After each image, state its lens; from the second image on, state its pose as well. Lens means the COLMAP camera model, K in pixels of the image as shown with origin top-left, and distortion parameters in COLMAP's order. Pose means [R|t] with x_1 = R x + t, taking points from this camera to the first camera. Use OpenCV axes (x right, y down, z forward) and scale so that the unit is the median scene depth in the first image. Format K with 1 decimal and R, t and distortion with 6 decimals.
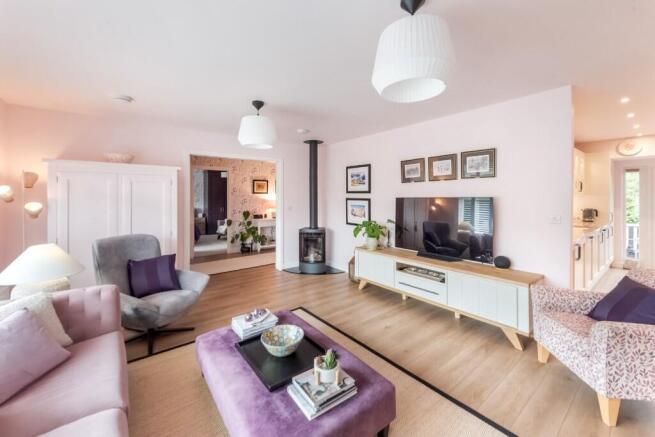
lens RADIAL K [[265.8, 0, 321.1], [0, 265.8, 195.4], [0, 0, 1]] dist [0.013468, -0.003319]
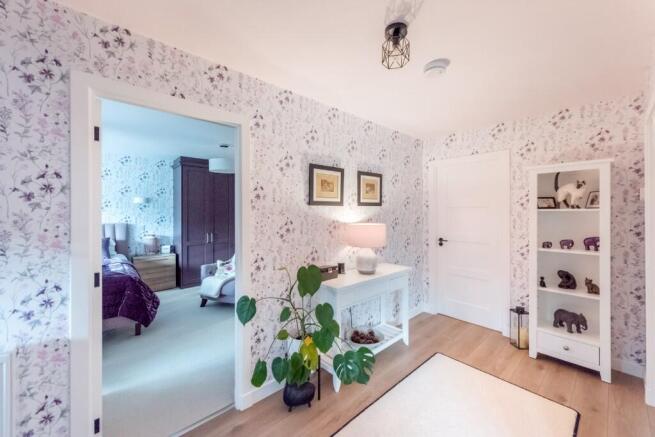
lens RADIAL K [[265.8, 0, 333.0], [0, 265.8, 208.9], [0, 0, 1]] dist [0.013468, -0.003319]
pose [[0.995974, -0.004227, 0.089547, -0.514116], [0.004540, 0.999984, -0.003294, -0.000903], [-0.089532, 0.003687, 0.995977, 1.325892]]
